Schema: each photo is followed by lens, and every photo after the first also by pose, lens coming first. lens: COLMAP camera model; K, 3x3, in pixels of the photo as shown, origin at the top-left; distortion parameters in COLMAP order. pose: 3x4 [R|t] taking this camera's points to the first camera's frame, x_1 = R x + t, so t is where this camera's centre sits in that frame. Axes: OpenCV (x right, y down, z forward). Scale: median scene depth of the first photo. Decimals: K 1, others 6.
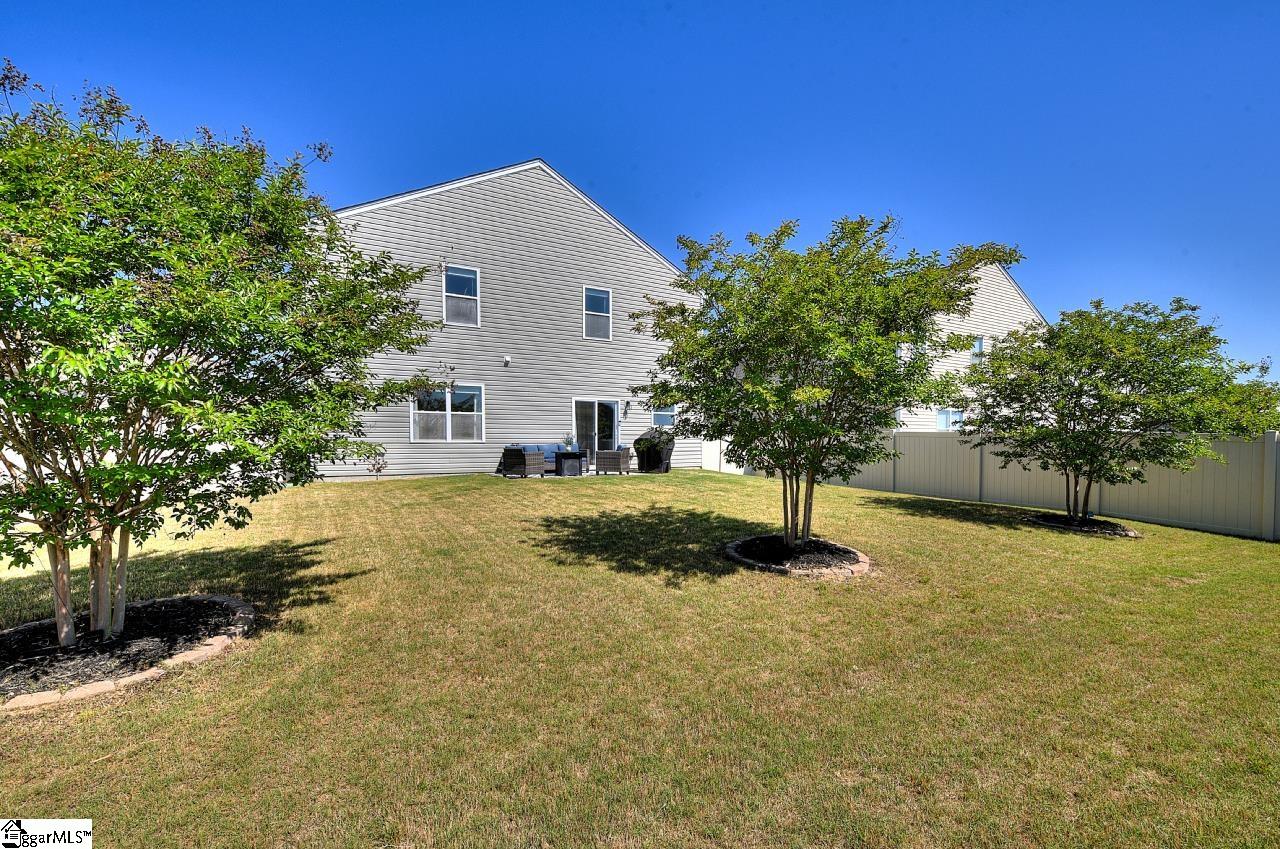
lens RADIAL K [[555.0, 0, 643.6], [0, 555.0, 444.2], [0, 0, 1]] dist [-0.000043, 0.000017]
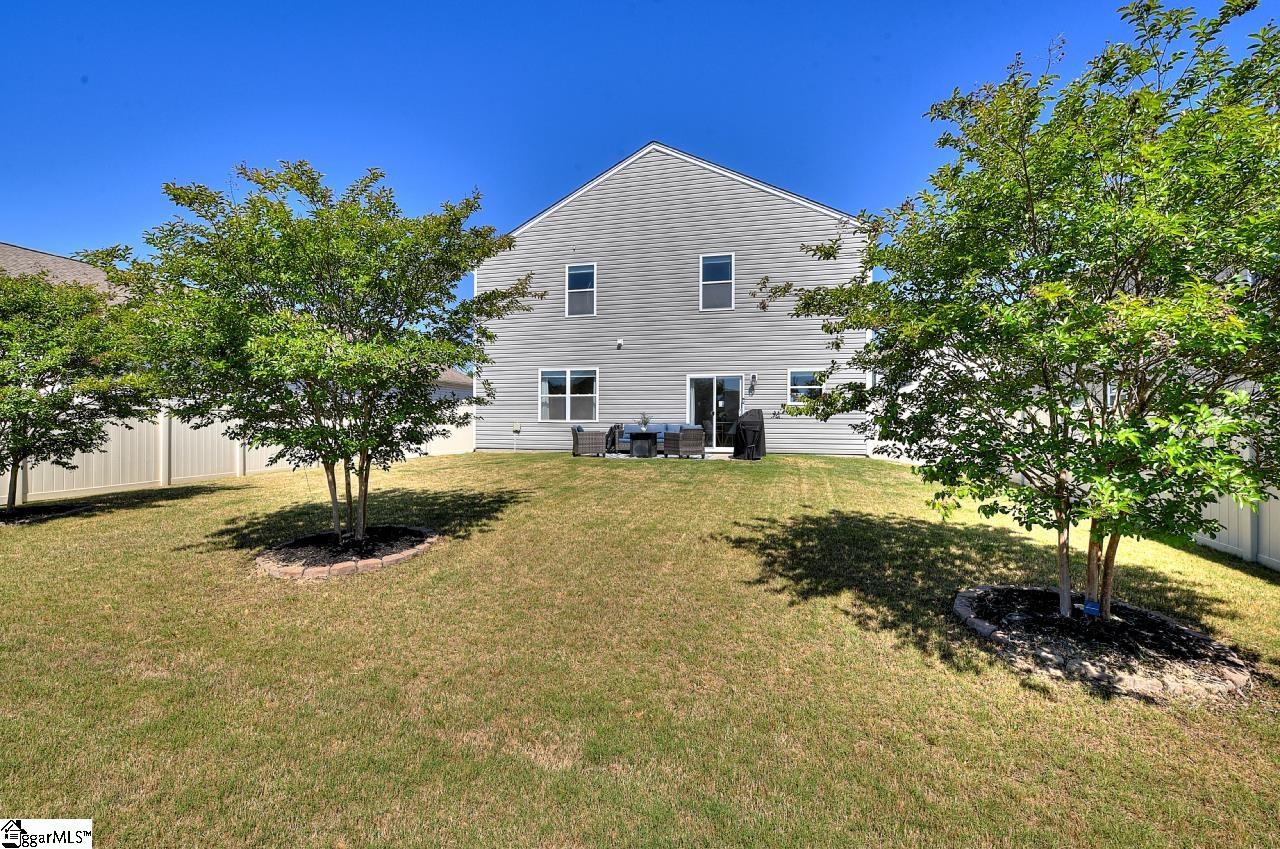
lens RADIAL K [[564.7, 0, 640.0], [0, 564.7, 424.5], [0, 0, 1]] dist [-0.052726, 0.000081]
pose [[0.702308, 0.003377, -0.711865, 0.523562], [-0.009085, 0.999950, -0.004219, 0.004965], [0.711815, 0.009430, 0.702303, 0.279354]]
